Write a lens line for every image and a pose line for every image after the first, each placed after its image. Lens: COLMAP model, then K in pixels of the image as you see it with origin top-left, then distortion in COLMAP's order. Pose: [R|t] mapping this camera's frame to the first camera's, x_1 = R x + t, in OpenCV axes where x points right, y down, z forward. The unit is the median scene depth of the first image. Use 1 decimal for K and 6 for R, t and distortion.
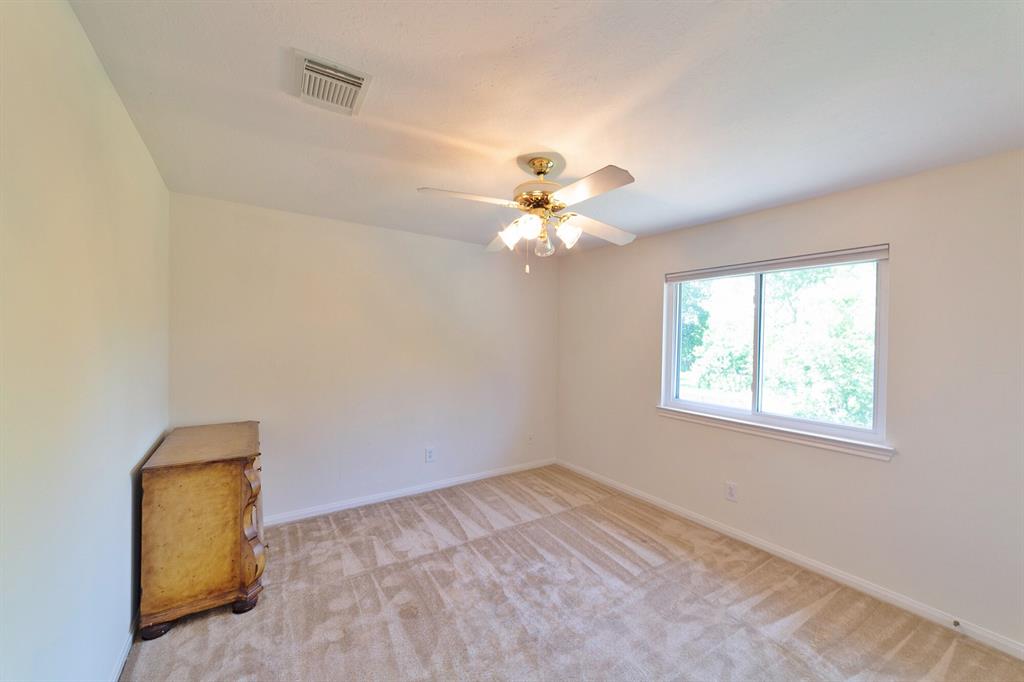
lens RADIAL K [[390.7, 0, 516.5], [0, 390.7, 339.7], [0, 0, 1]] dist [-0.023796, 0.010140]
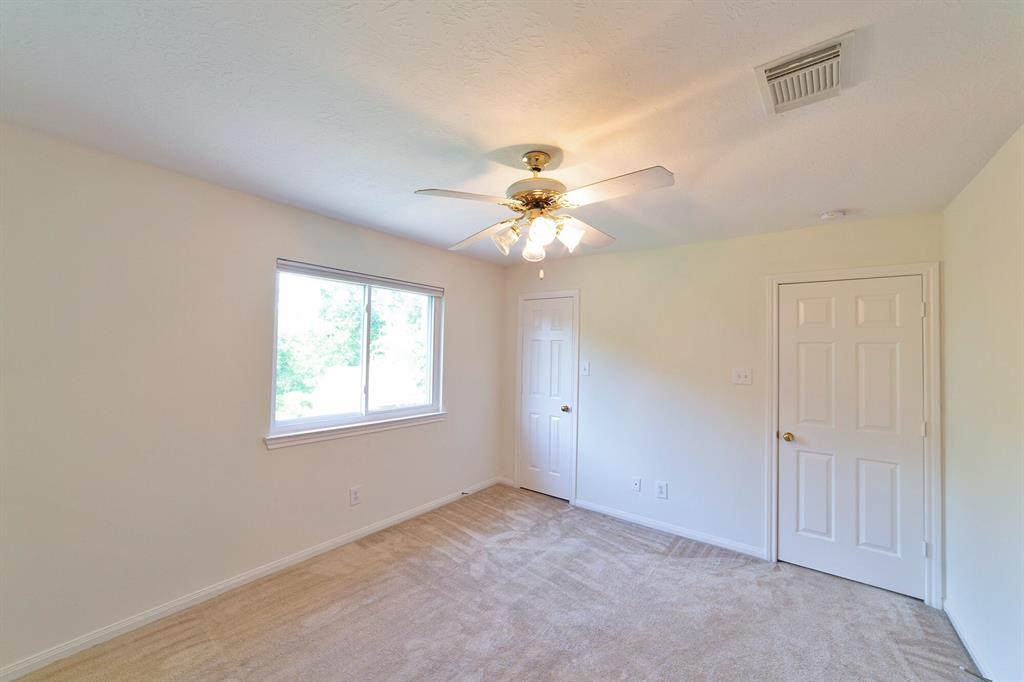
lens RADIAL K [[390.7, 0, 516.5], [0, 390.7, 339.7], [0, 0, 1]] dist [-0.023796, 0.010140]
pose [[-0.301149, -0.000790, 0.953577, -0.710316], [-0.020217, 0.999780, -0.005557, -0.026091], [-0.953363, -0.020952, -0.301099, 1.190330]]
